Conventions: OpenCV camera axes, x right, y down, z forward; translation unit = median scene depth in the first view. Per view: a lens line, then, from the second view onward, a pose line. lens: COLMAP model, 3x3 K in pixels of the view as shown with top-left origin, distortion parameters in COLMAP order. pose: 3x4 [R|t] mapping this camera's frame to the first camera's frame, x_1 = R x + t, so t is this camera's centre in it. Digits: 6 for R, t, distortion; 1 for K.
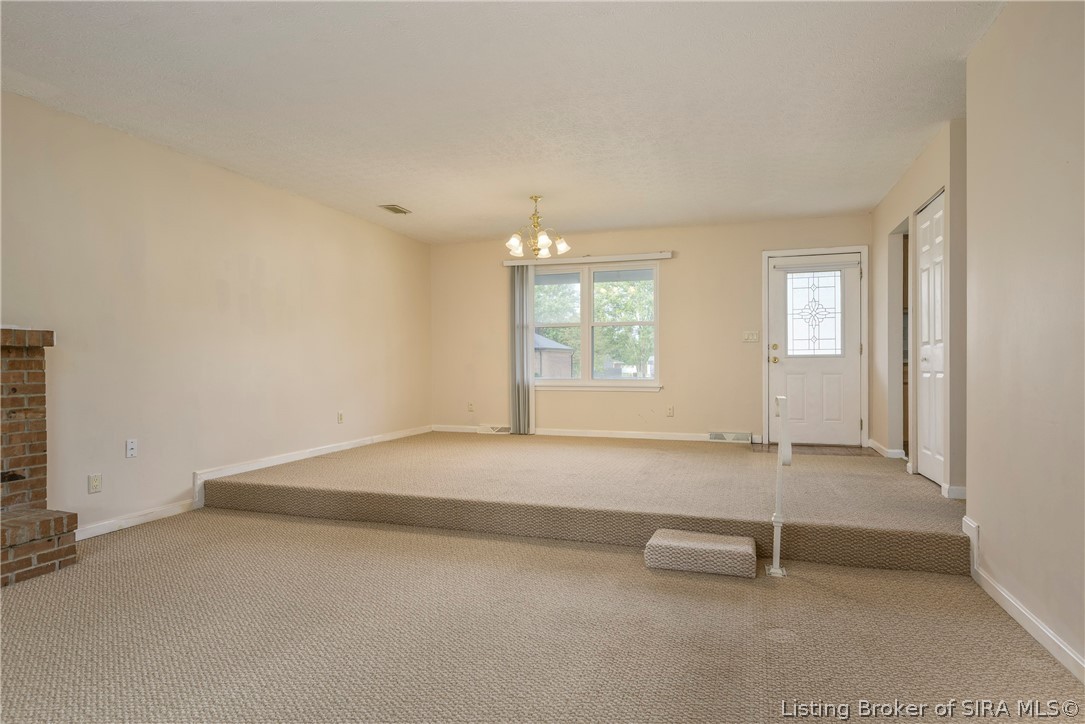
lens RADIAL K [[598.1, 0, 542.5], [0, 598.1, 362.0], [0, 0, 1]] dist [-0.002016, -0.000498]
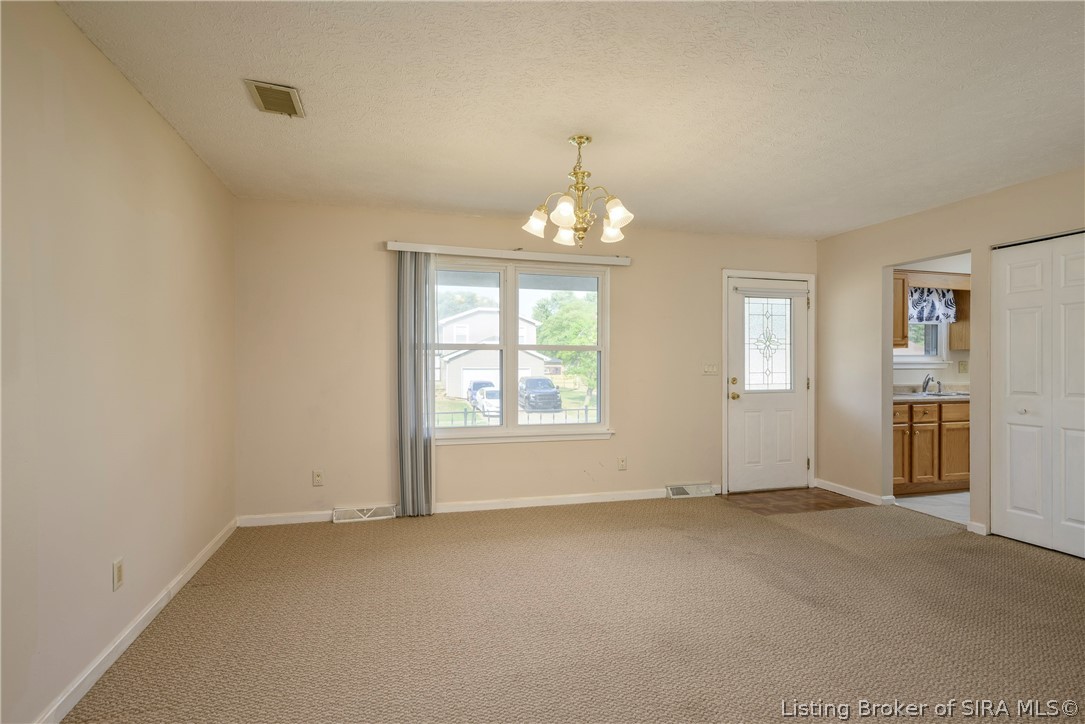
lens RADIAL K [[555.6, 0, 542.5], [0, 555.6, 362.0], [0, 0, 1]] dist [0.000486, 0.000014]
pose [[0.825433, 0.006383, 0.564465, -0.295336], [-0.004458, 0.999979, -0.004789, -0.047867], [-0.564483, 0.001437, 0.825443, 0.494836]]
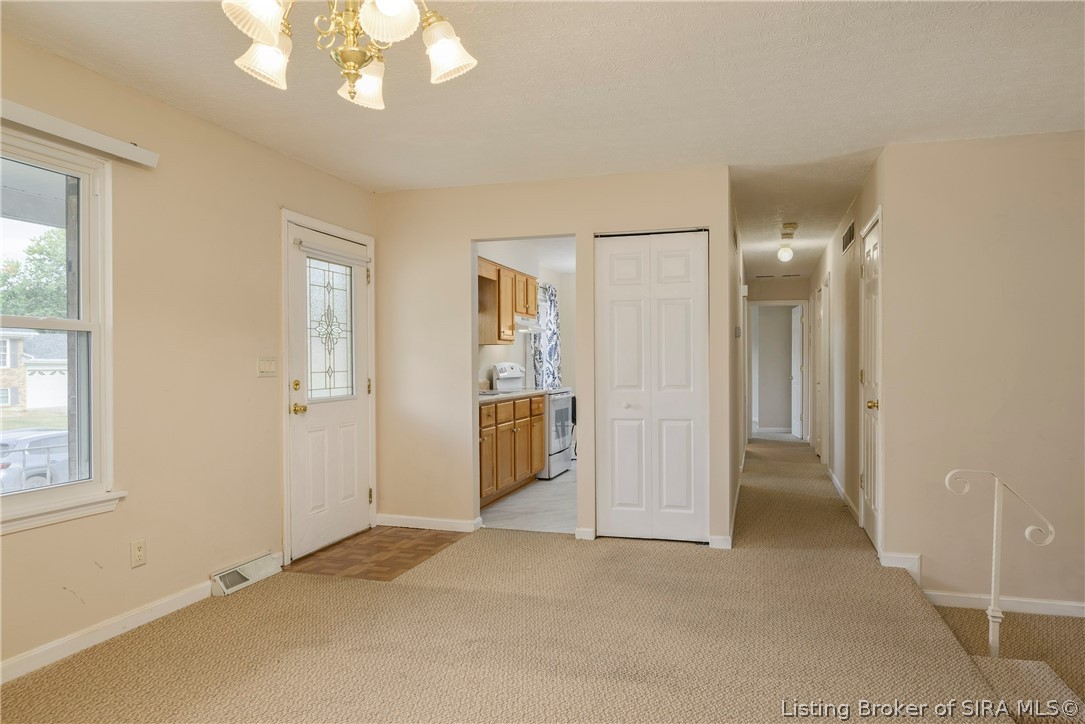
lens RADIAL K [[710.4, 0, 545.4], [0, 710.4, 366.3], [0, 0, 1]] dist [0.003873, 0.001767]
pose [[-0.038005, 0.000160, 0.999278, -0.281365], [0.005233, 0.999986, 0.000038, -0.042103], [-0.999264, 0.005231, -0.038005, 0.797101]]
